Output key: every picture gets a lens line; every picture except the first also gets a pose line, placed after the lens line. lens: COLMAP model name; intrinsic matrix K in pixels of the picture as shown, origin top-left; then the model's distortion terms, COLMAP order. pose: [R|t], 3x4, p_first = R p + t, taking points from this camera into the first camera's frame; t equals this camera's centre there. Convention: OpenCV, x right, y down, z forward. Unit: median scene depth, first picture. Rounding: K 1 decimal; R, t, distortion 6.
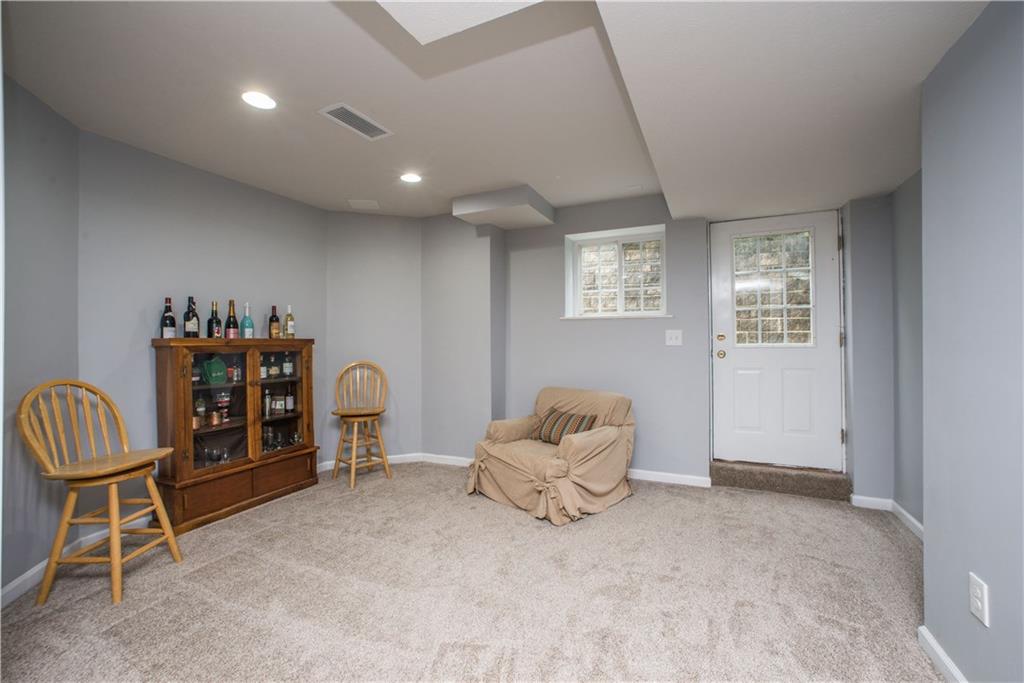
lens RADIAL K [[414.0, 0, 515.8], [0, 414.0, 340.1], [0, 0, 1]] dist [-0.020597, 0.002872]
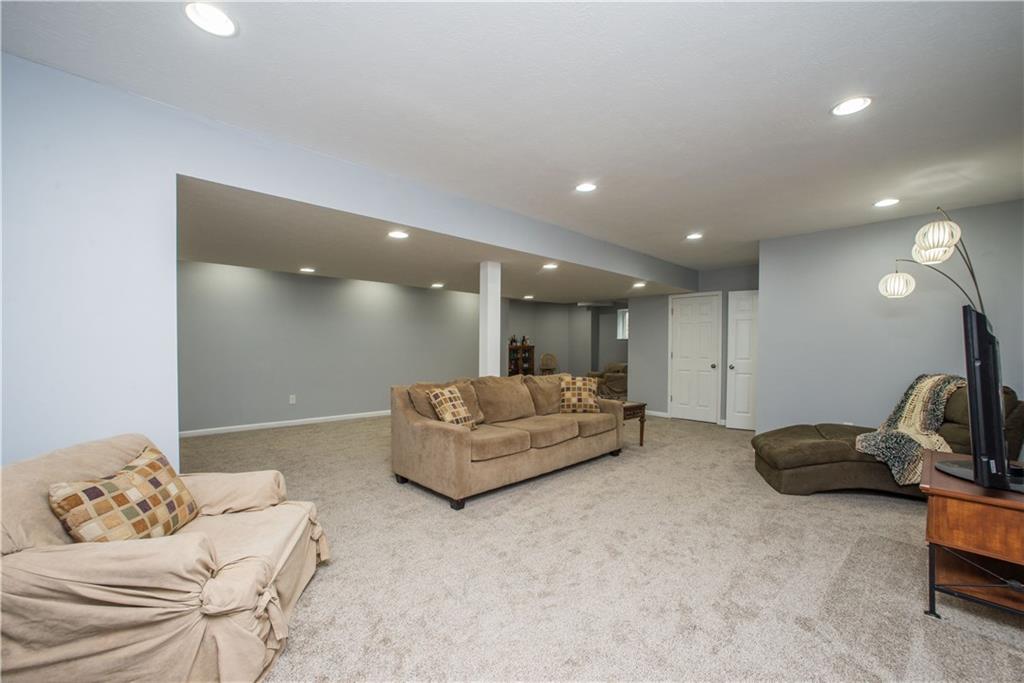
lens RADIAL K [[414.0, 0, 511.3], [0, 414.0, 340.4], [0, 0, 1]] dist [-0.020597, 0.002872]
pose [[0.909921, 0.015670, -0.414486, 0.712488], [-0.014150, 0.999877, 0.006739, -0.067443], [0.414541, -0.000267, 0.910031, -2.088388]]
